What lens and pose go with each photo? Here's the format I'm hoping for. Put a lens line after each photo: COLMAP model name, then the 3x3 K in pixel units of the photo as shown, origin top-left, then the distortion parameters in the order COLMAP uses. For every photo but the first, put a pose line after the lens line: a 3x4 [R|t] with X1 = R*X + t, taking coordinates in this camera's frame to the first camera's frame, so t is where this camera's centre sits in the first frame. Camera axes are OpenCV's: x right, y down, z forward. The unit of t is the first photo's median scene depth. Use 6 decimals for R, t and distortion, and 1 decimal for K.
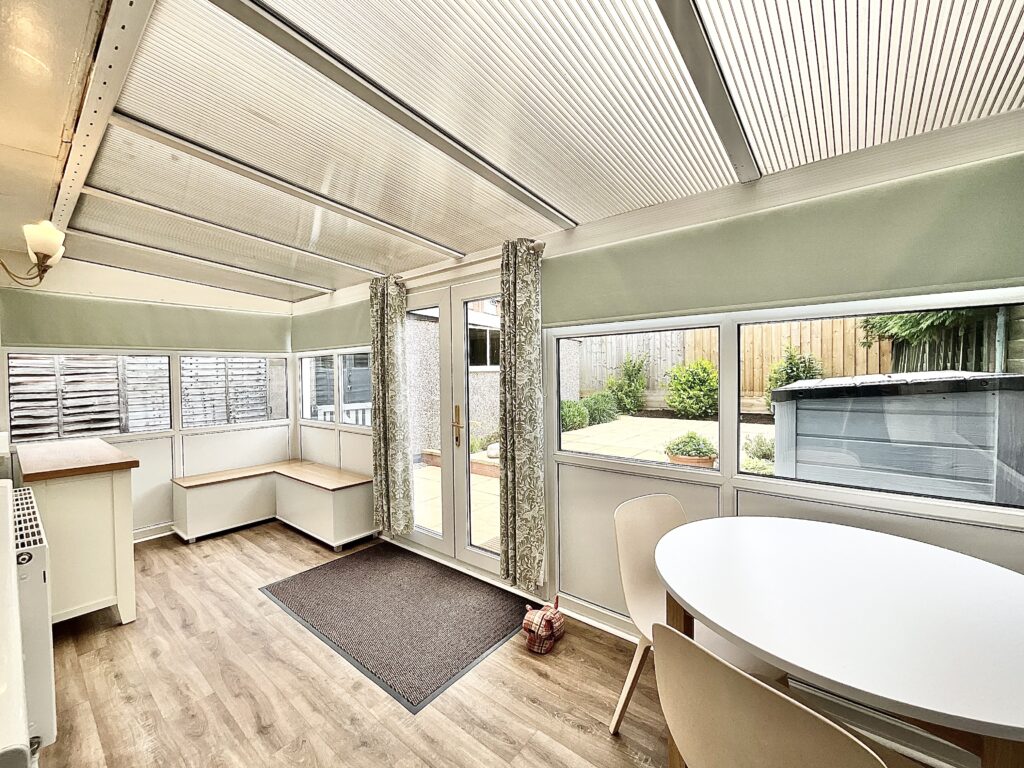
lens RADIAL K [[415.2, 0, 511.9], [0, 415.2, 385.0], [0, 0, 1]] dist [0.002026, -0.000890]
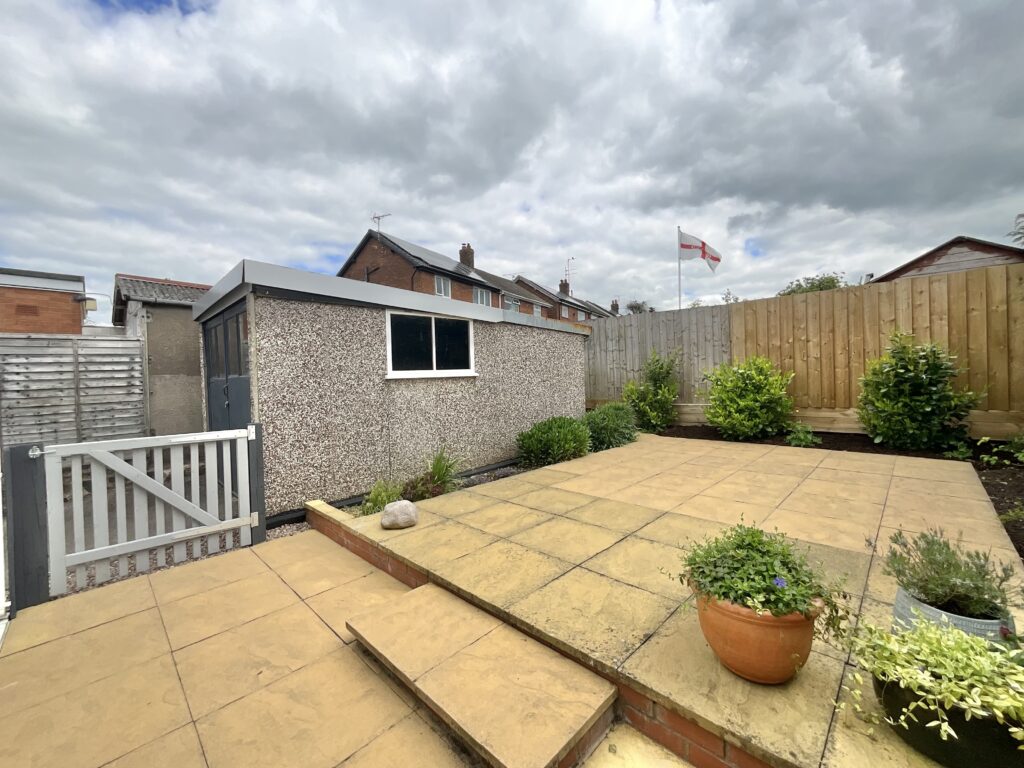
lens RADIAL K [[415.2, 0, 512.0], [0, 415.2, 386.2], [0, 0, 1]] dist [0.002026, -0.000890]
pose [[0.995495, -0.011536, -0.094114, 0.121742], [0.010802, 0.999907, -0.008307, -0.010677], [0.094201, 0.007253, 0.995527, 0.288908]]
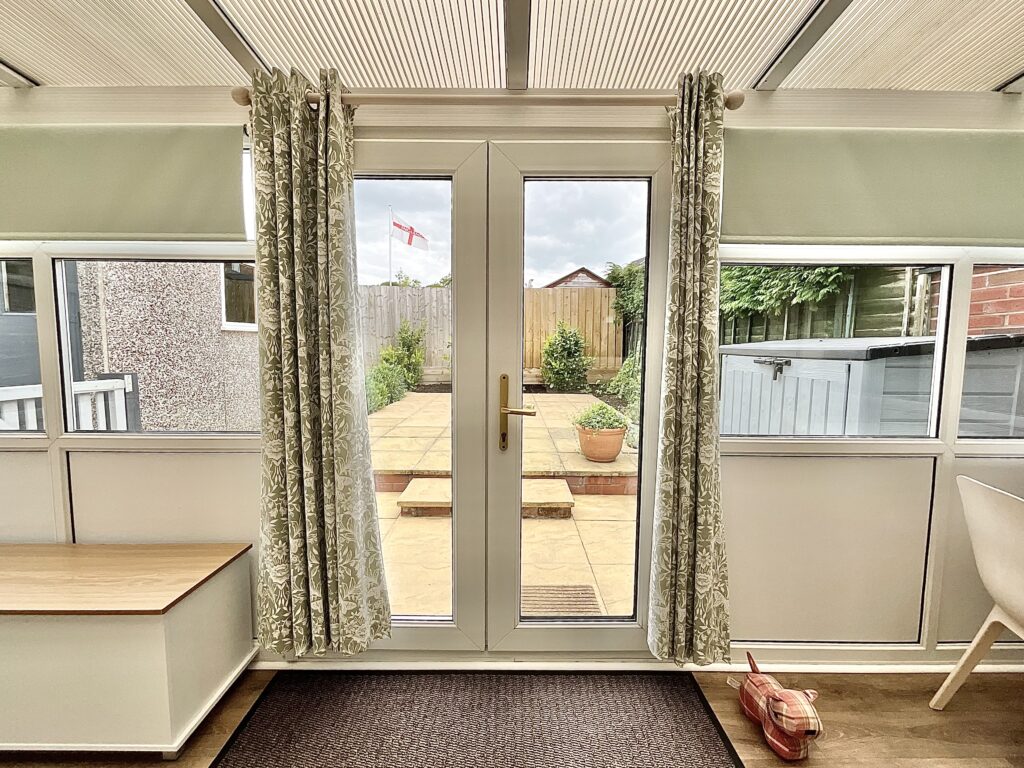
lens RADIAL K [[435.0, 0, 509.0], [0, 435.0, 384.2], [0, 0, 1]] dist [0.003060, -0.000003]
pose [[0.780635, -0.033549, 0.624086, -0.160346], [0.000050, 0.998562, 0.053618, 0.010954], [-0.624987, -0.041825, 0.779514, 0.188778]]
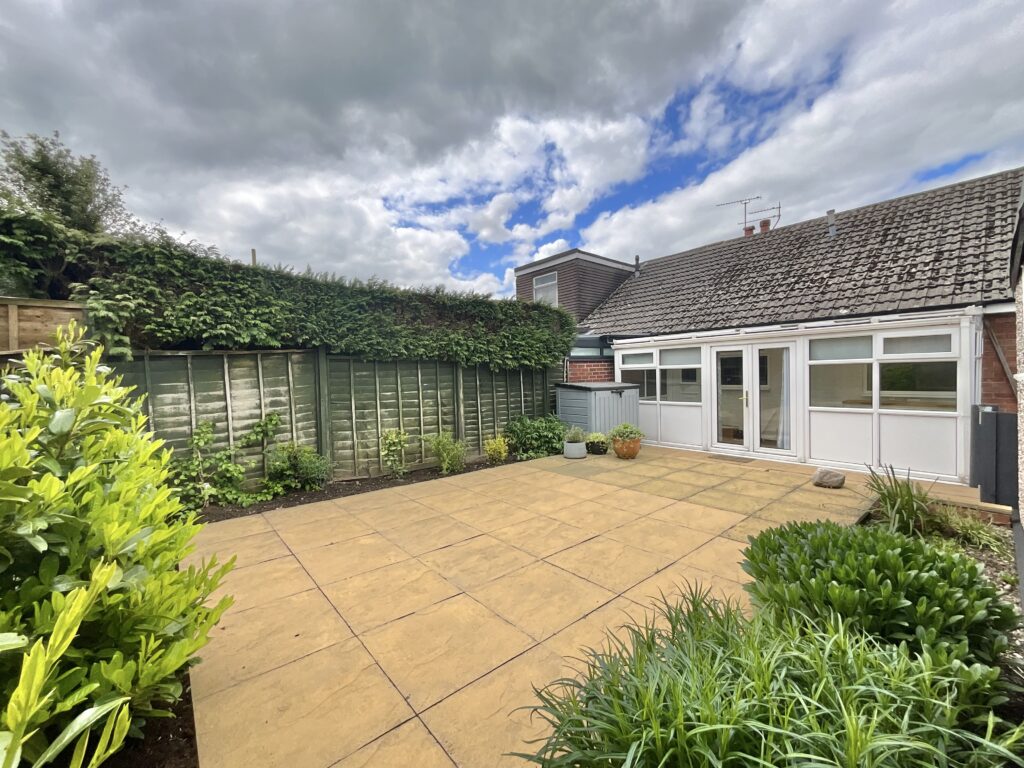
lens RADIAL K [[415.2, 0, 512.3], [0, 415.2, 389.0], [0, 0, 1]] dist [0.002026, -0.000890]
pose [[-0.982291, 0.030016, 0.184943, 0.276233], [0.041961, 0.997255, 0.061012, -0.058849], [-0.182604, 0.067692, -0.980853, 1.270956]]
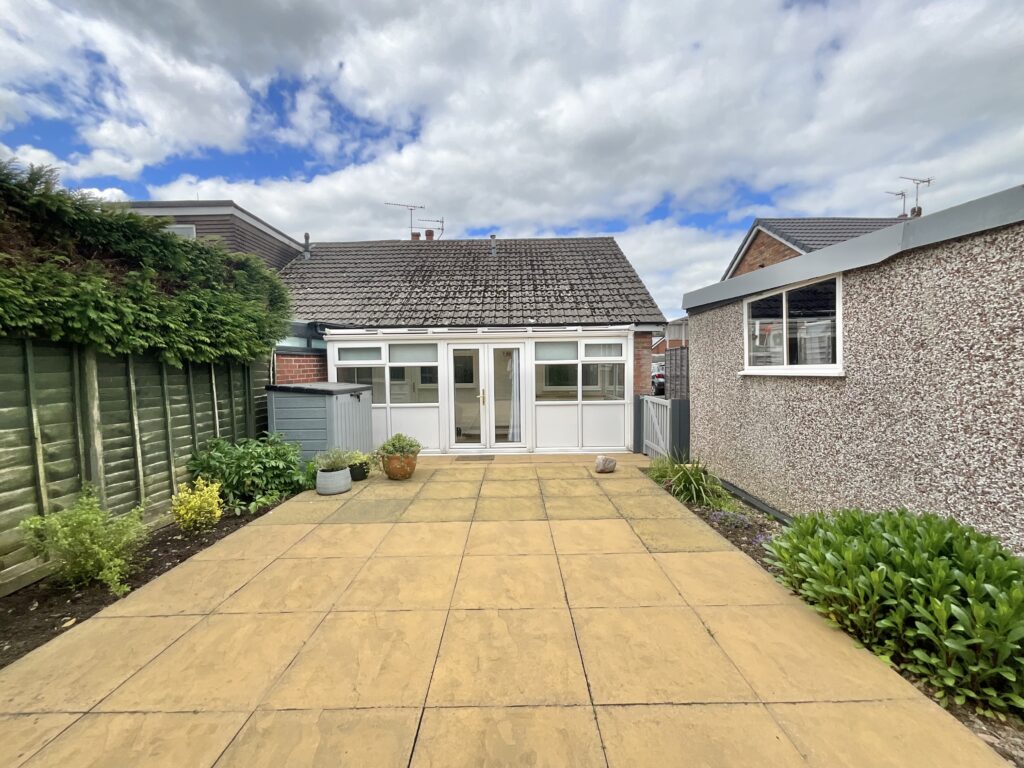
lens RADIAL K [[415.2, 0, 509.5], [0, 415.2, 387.9], [0, 0, 1]] dist [0.002026, -0.000890]
pose [[-0.779111, 0.056529, -0.624333, 0.458765], [0.007480, 0.996693, 0.080910, -0.054951], [0.626842, 0.058367, -0.776957, 1.052963]]
